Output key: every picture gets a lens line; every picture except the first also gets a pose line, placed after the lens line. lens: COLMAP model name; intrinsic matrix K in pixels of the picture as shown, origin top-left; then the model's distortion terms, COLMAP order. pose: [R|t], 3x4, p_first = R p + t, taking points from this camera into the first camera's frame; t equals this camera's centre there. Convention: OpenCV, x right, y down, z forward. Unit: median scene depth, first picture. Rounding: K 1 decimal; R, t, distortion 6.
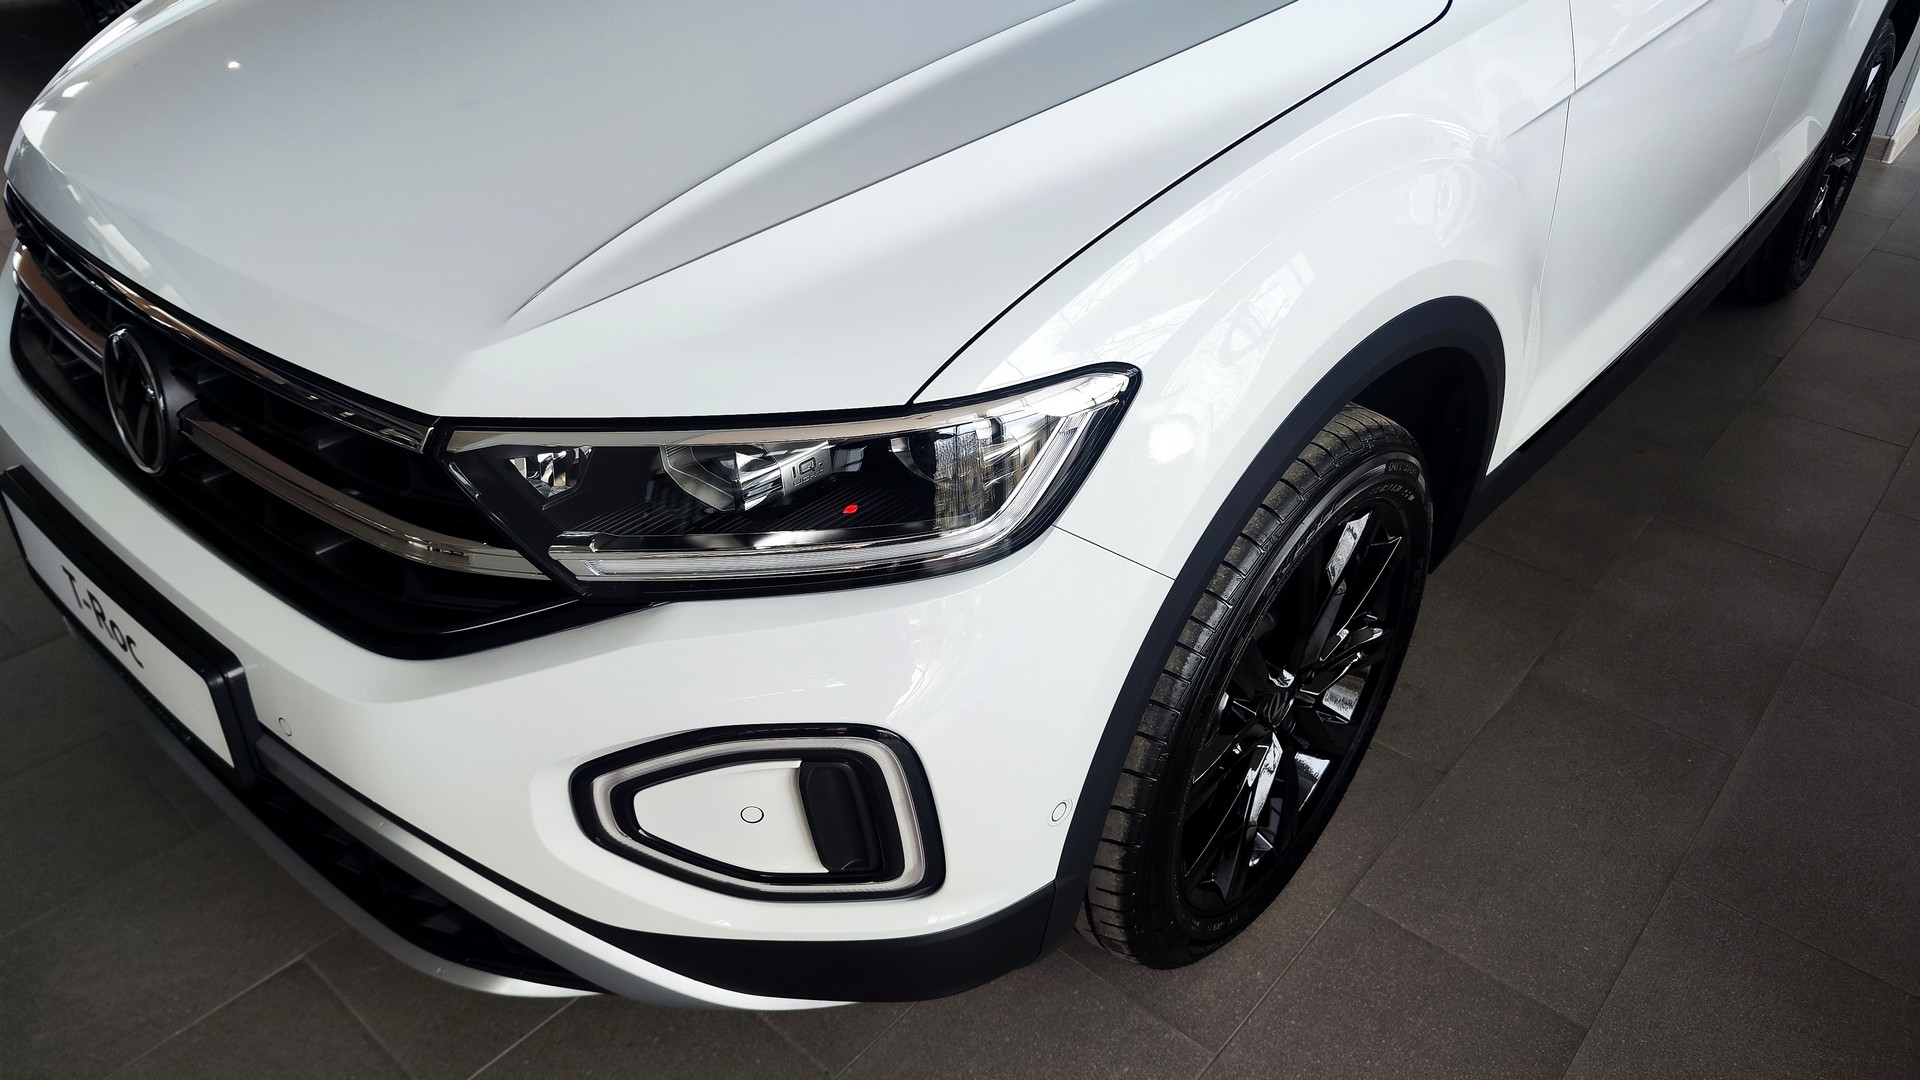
lens RADIAL K [[1302.7, 0, 964.9], [0, 1302.7, 540.1], [0, 0, 1]] dist [0.003022, 0.003895]
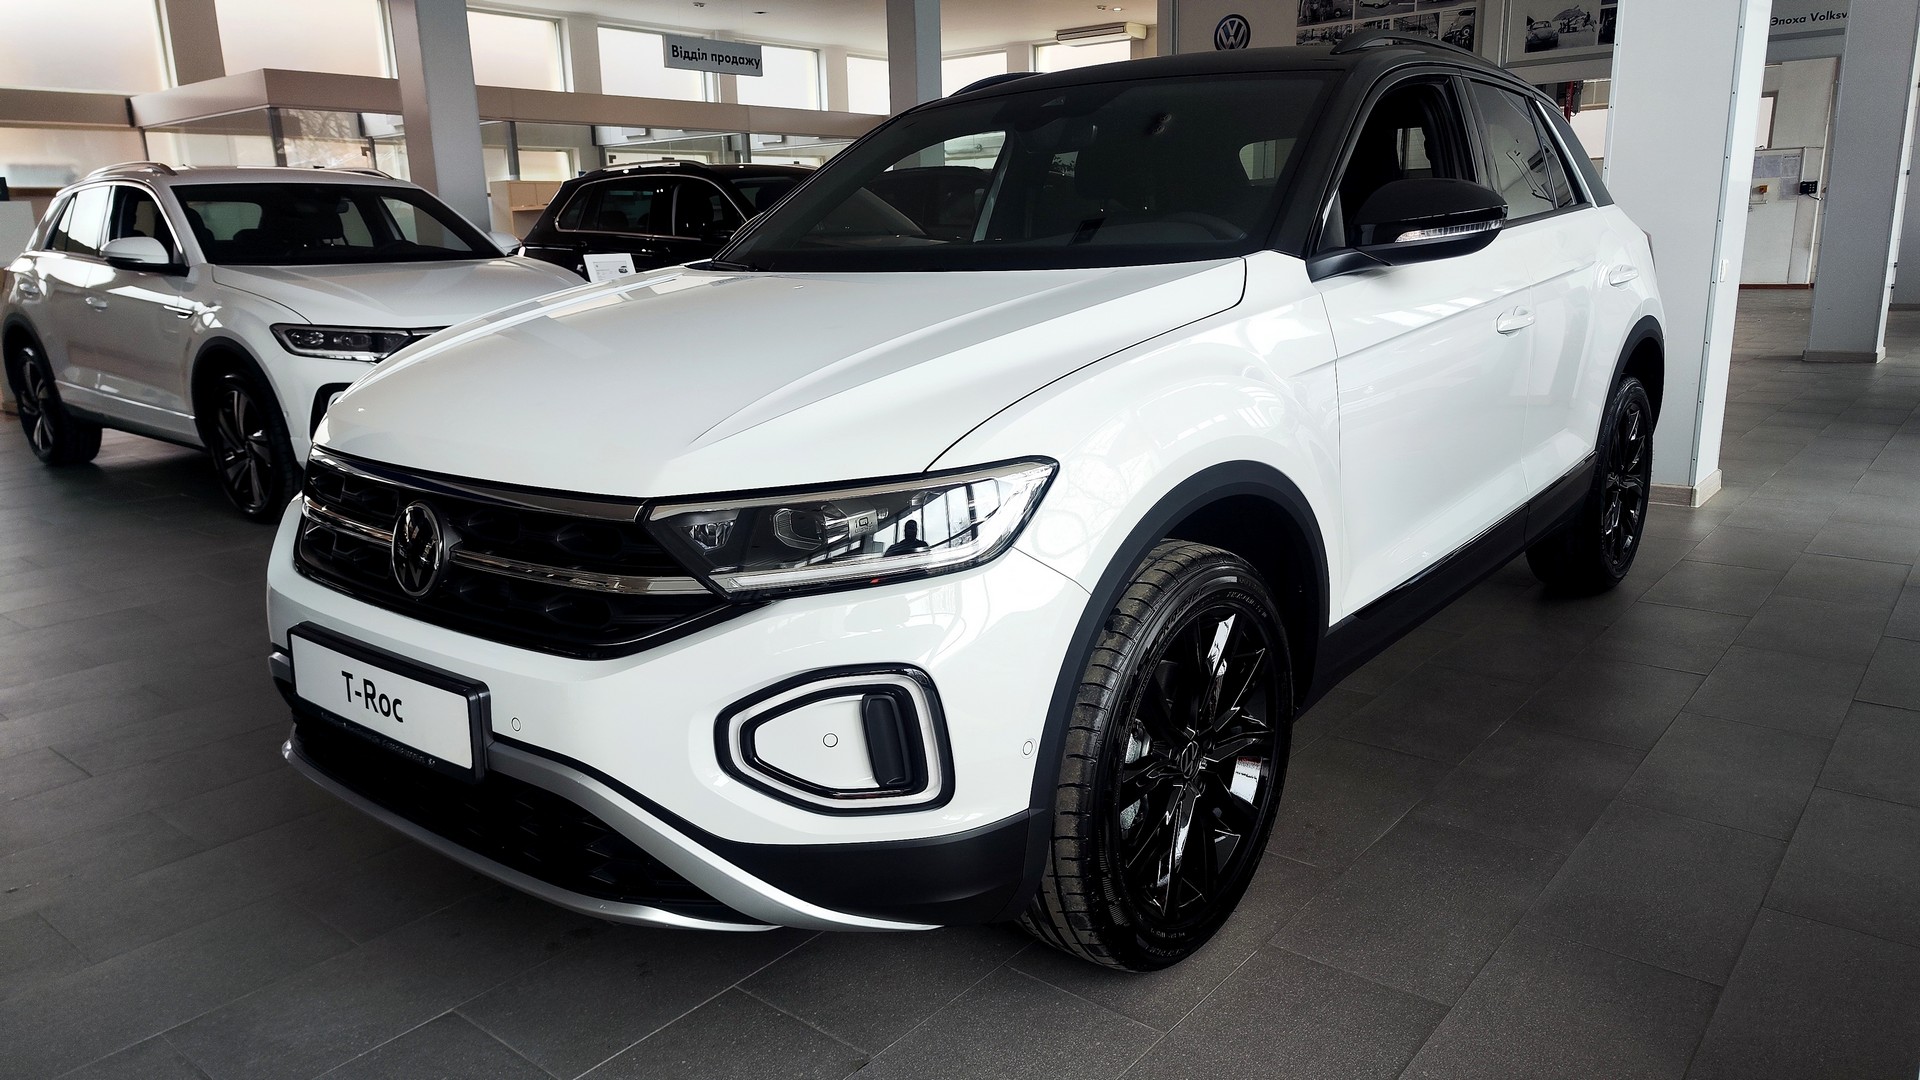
lens RADIAL K [[1302.7, 0, 956.7], [0, 1302.7, 541.0], [0, 0, 1]] dist [0.003022, 0.003895]
pose [[0.999098, -0.037458, 0.020015, -0.031707], [0.042000, 0.941348, -0.334814, 0.470833], [-0.006299, 0.335353, 0.942072, -0.504637]]
